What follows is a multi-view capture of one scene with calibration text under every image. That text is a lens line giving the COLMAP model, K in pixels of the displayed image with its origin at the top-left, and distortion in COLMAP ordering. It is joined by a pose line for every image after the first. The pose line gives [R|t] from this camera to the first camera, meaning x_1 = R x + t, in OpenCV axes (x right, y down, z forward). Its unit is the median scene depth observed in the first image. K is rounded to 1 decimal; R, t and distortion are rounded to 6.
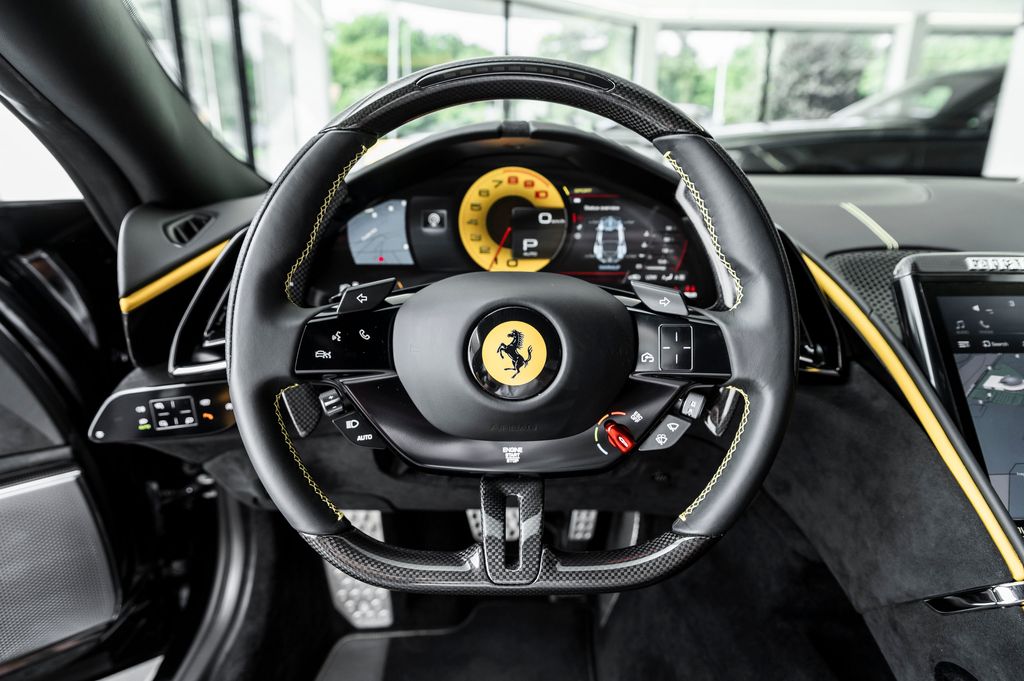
lens RADIAL K [[681.5, 0, 512.0], [0, 681.5, 340.5], [0, 0, 1]] dist [0.000867, -0.000378]
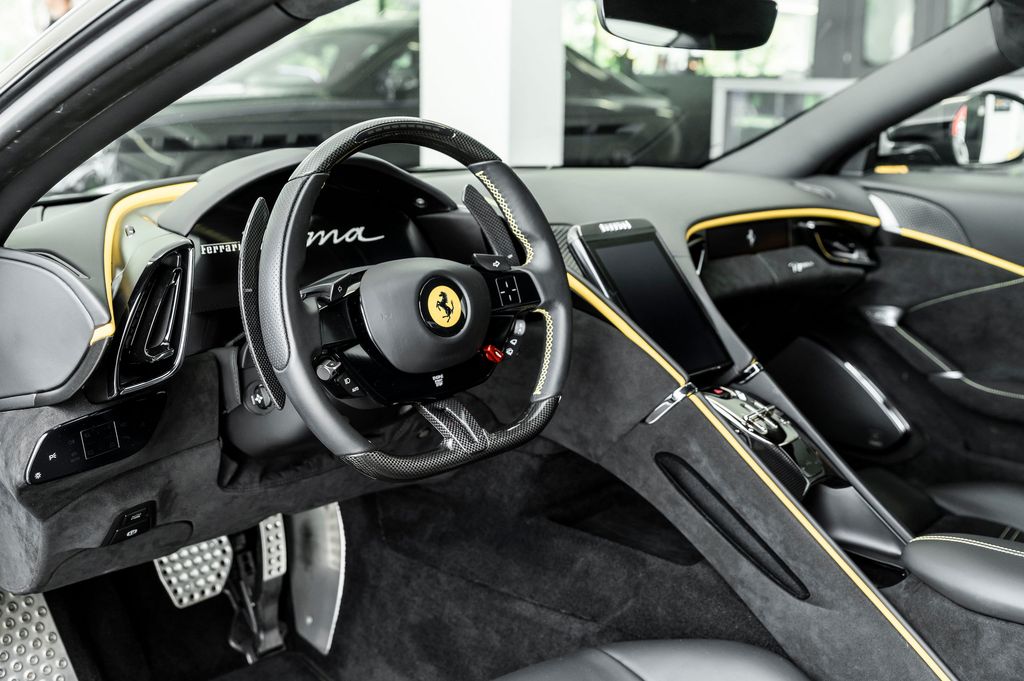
lens RADIAL K [[1124.2, 0, 512.0], [0, 1124.2, 340.5], [0, 0, 1]] dist [0.000213, 0.000156]
pose [[0.741047, -0.160496, 0.651989, -1.317805], [0.214758, 0.976660, -0.003674, 0.115201], [-0.636182, 0.142742, 0.758219, -0.879873]]
